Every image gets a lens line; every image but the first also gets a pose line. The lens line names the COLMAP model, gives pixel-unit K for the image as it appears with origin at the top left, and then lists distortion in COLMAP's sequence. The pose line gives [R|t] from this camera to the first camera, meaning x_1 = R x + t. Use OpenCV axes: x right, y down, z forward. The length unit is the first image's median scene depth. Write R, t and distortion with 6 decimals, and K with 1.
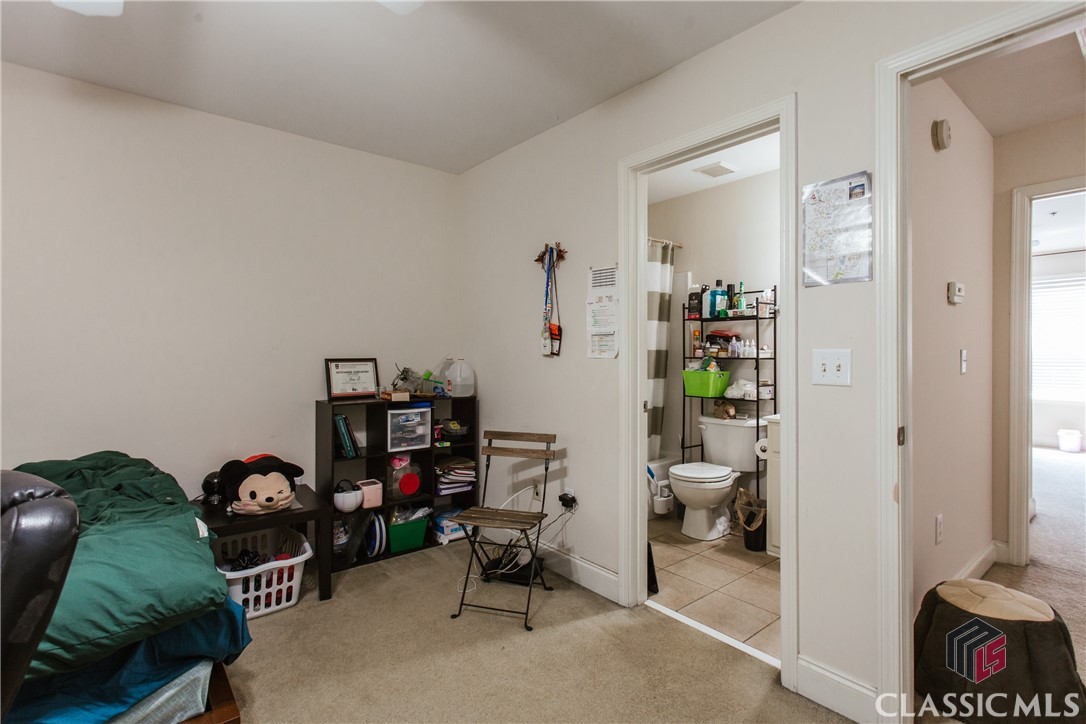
lens RADIAL K [[520.9, 0, 536.2], [0, 520.9, 342.4], [0, 0, 1]] dist [-0.008282, 0.001387]
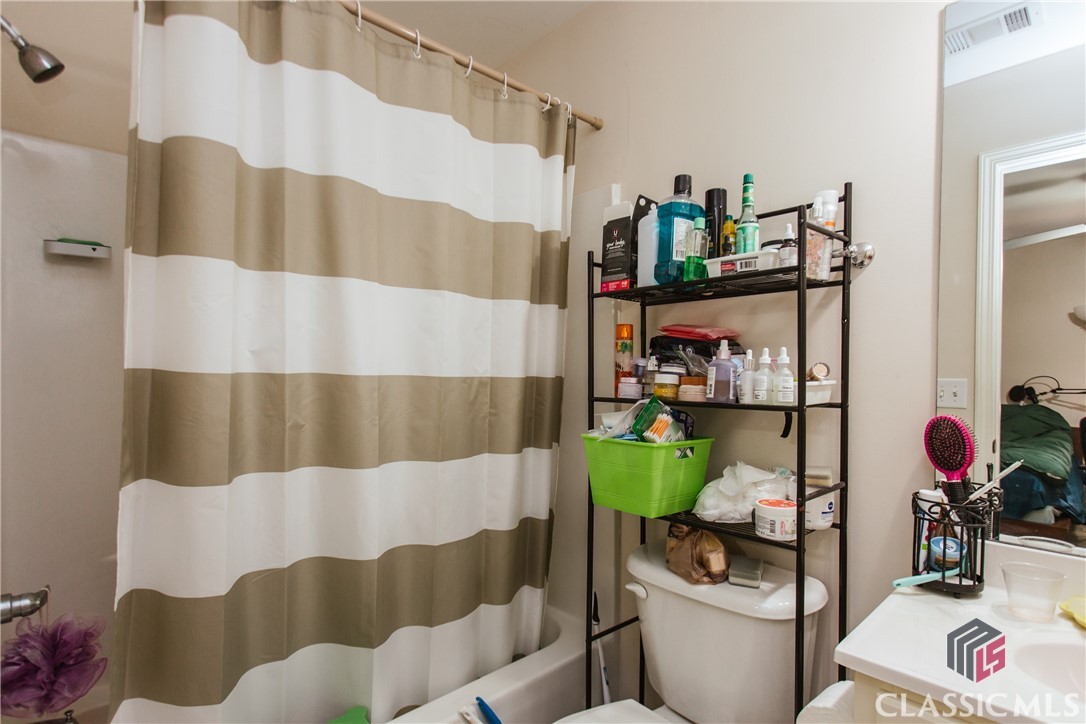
lens RADIAL K [[520.9, 0, 549.5], [0, 520.9, 367.8], [0, 0, 1]] dist [-0.008282, 0.001387]
pose [[0.999237, 0.002452, 0.038979, 0.250495], [-0.002890, 0.999933, 0.011192, 0.003488], [-0.038948, -0.011296, 0.999177, 0.658857]]
